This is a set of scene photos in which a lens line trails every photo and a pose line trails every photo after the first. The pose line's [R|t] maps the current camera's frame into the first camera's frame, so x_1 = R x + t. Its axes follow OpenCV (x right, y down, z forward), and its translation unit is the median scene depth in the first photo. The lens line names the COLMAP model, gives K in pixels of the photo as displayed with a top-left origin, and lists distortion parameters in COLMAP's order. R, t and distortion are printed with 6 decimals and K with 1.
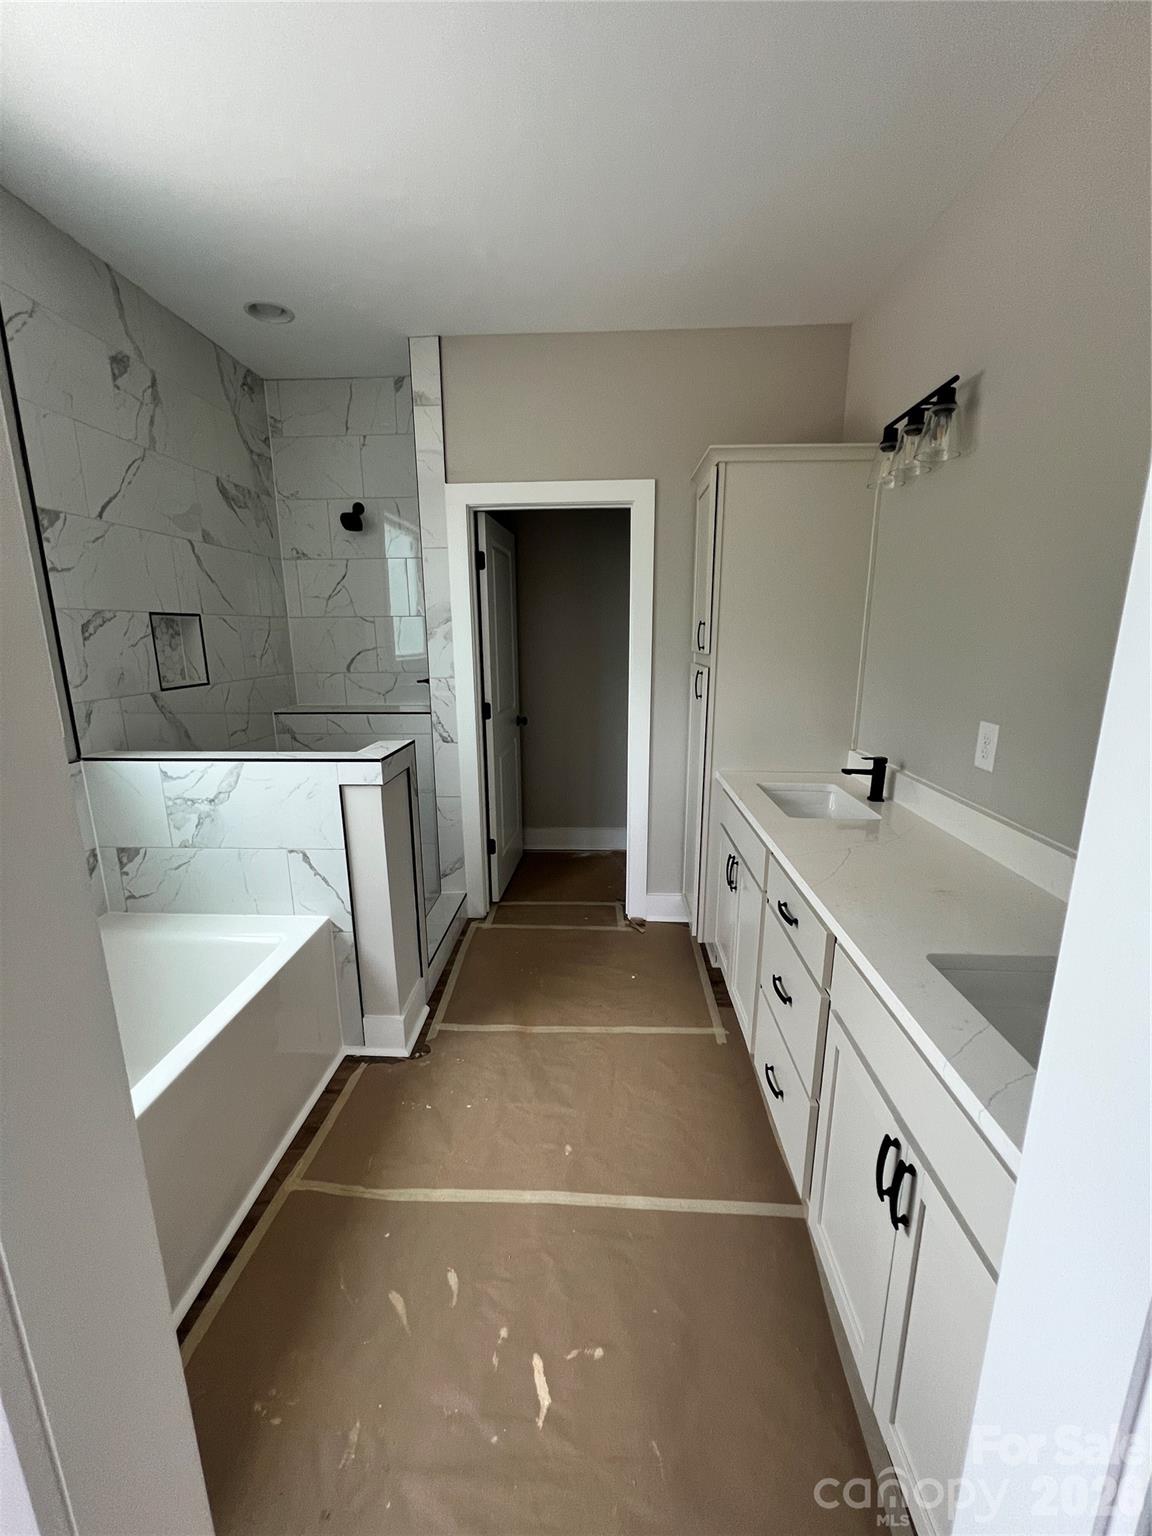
lens RADIAL K [[615.7, 0, 575.8], [0, 615.7, 769.4], [0, 0, 1]] dist [-0.004331, 0.000664]
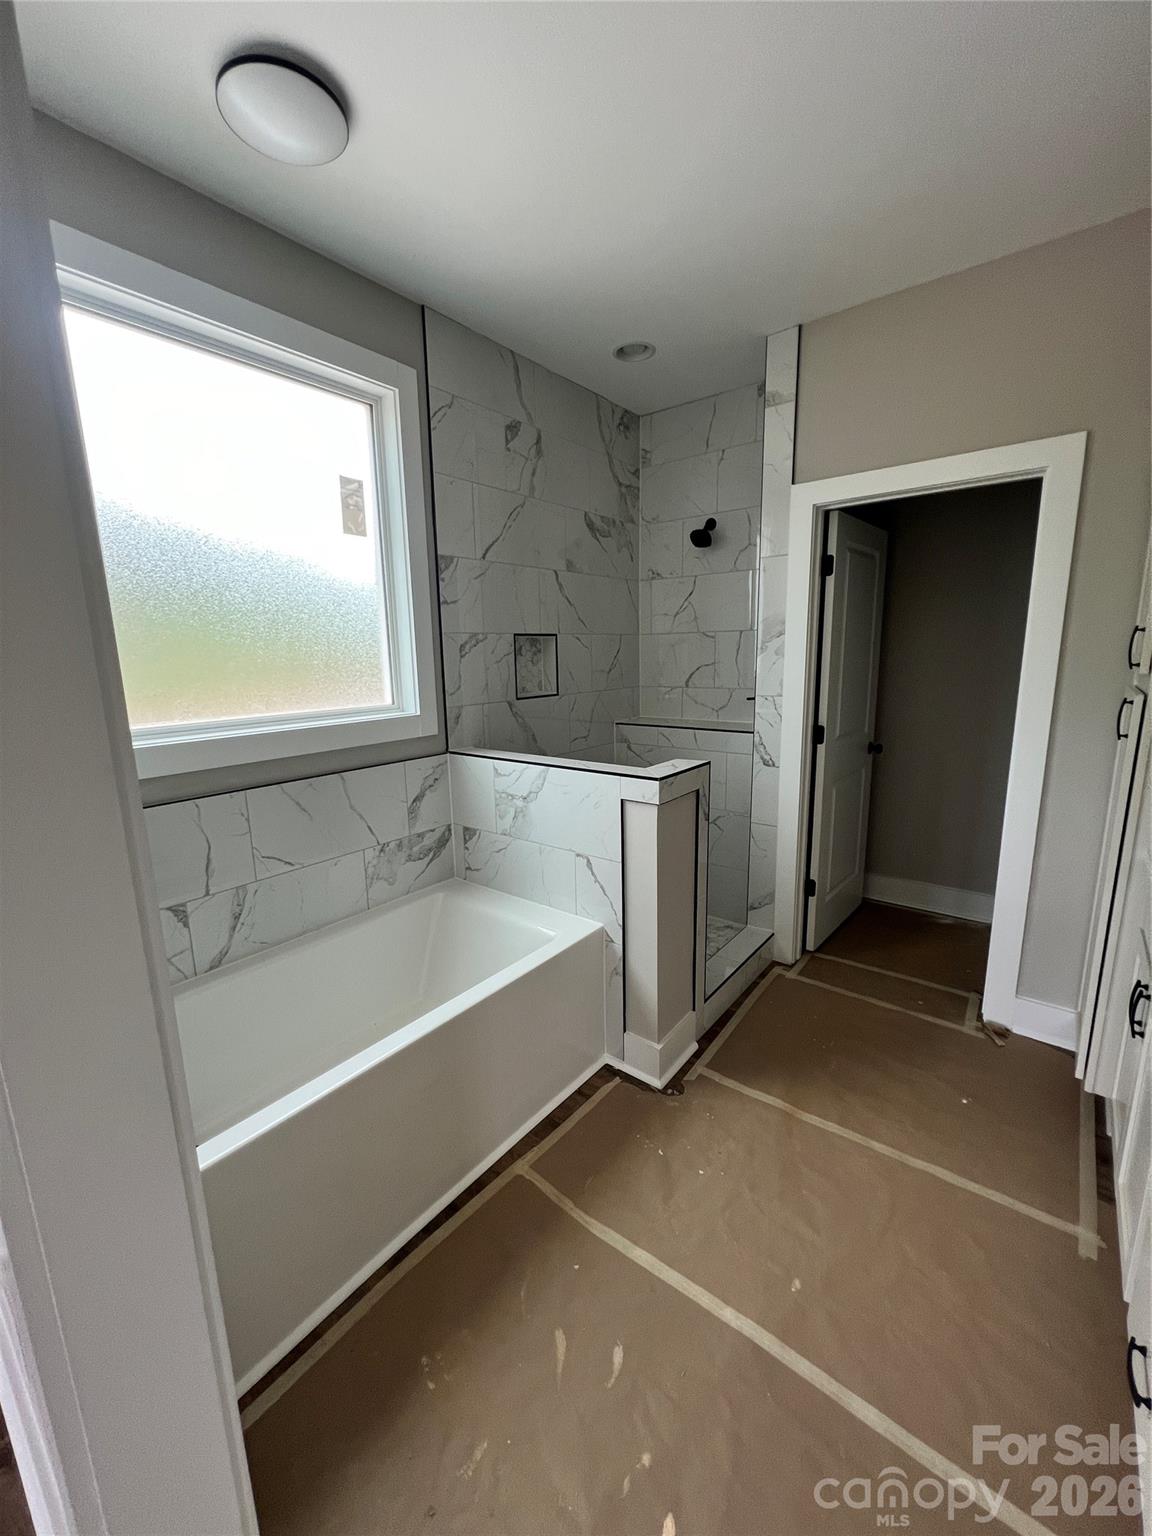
lens RADIAL K [[615.7, 0, 576.1], [0, 615.7, 768.4], [0, 0, 1]] dist [-0.004331, 0.000664]
pose [[0.810671, 0.100348, -0.576838, 0.111641], [-0.113177, 0.993479, 0.013772, -0.025295], [0.574459, 0.054121, 0.816742, 0.104298]]
